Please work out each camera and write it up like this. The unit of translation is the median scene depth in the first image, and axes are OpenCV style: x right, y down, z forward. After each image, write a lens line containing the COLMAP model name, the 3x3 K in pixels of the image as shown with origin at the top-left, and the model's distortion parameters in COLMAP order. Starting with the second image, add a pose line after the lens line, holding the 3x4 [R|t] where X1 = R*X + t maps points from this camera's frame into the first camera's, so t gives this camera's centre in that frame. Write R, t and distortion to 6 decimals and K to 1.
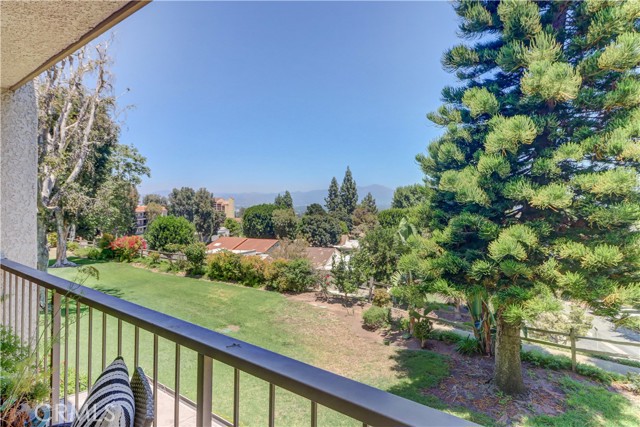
lens RADIAL K [[362.9, 0, 324.7], [0, 362.9, 204.7], [0, 0, 1]] dist [0.015007, -0.009964]
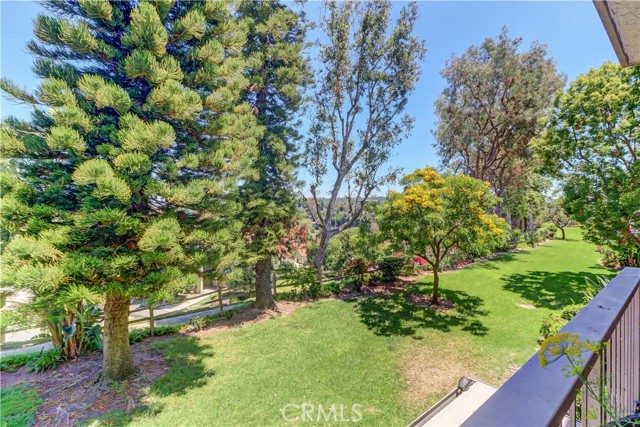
lens RADIAL K [[296.4, 0, 326.4], [0, 296.4, 207.9], [0, 0, 1]] dist [0.017607, -0.011277]
pose [[0.228516, -0.004518, 0.973530, -0.183033], [-0.011182, 0.999911, 0.007266, 0.006682], [-0.973476, -0.012546, 0.228445, 0.210752]]
